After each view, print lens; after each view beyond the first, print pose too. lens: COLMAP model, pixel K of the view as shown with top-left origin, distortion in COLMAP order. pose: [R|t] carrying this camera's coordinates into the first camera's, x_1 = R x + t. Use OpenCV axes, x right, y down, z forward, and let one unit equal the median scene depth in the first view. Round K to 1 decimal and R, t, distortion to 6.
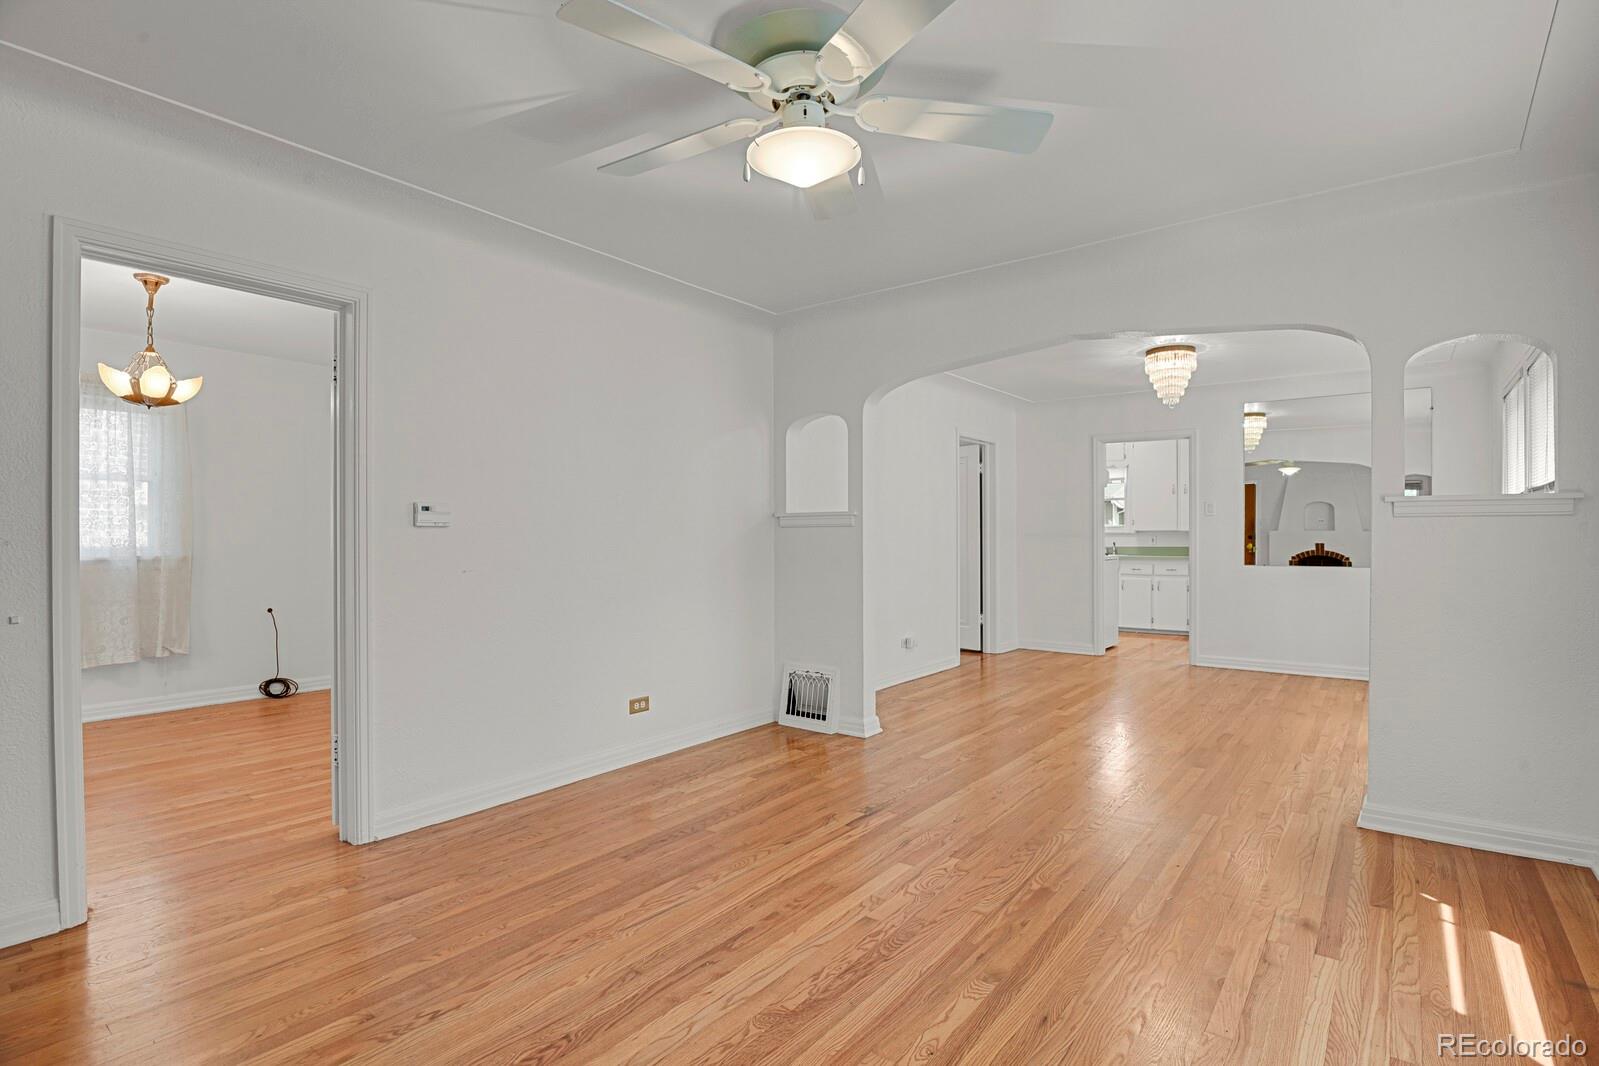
lens RADIAL K [[782.1, 0, 800.8], [0, 782.1, 544.1], [0, 0, 1]] dist [-0.025871, -0.002834]
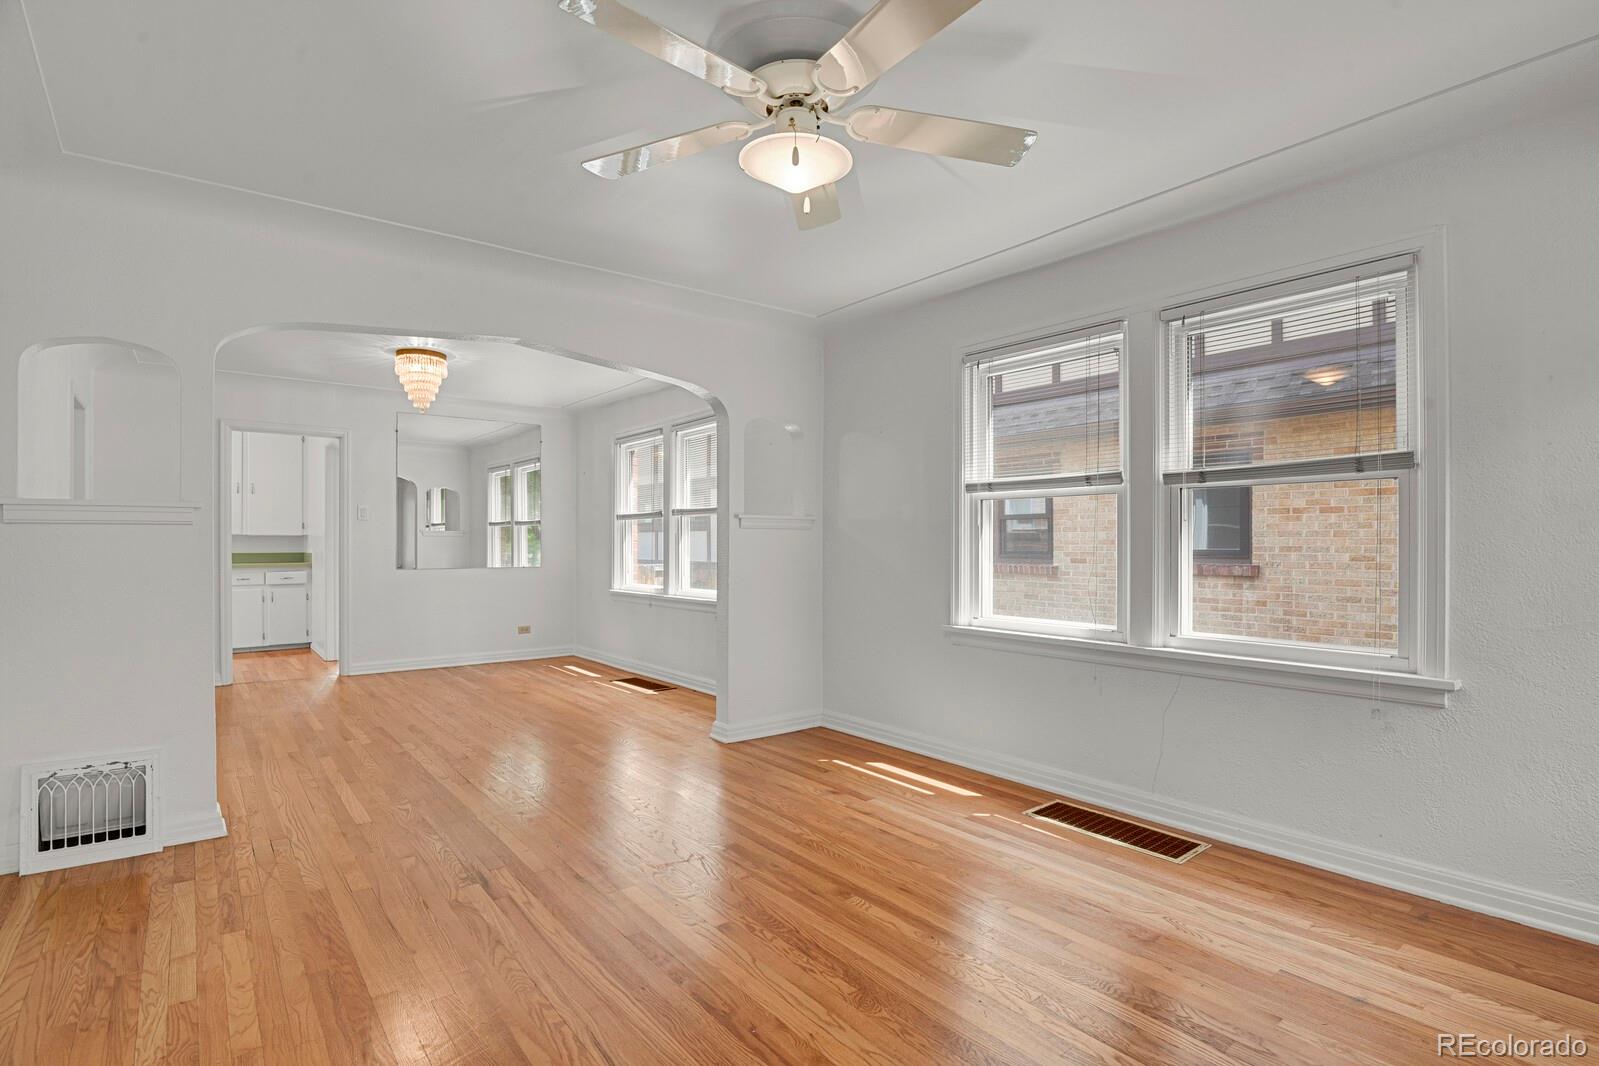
lens RADIAL K [[782.1, 0, 803.9], [0, 782.1, 540.4], [0, 0, 1]] dist [-0.025871, -0.002834]
pose [[0.237911, 0.002634, 0.971283, -0.590290], [0.009996, 0.999937, -0.005160, -0.001329], [-0.971236, 0.010936, 0.237870, 0.457829]]
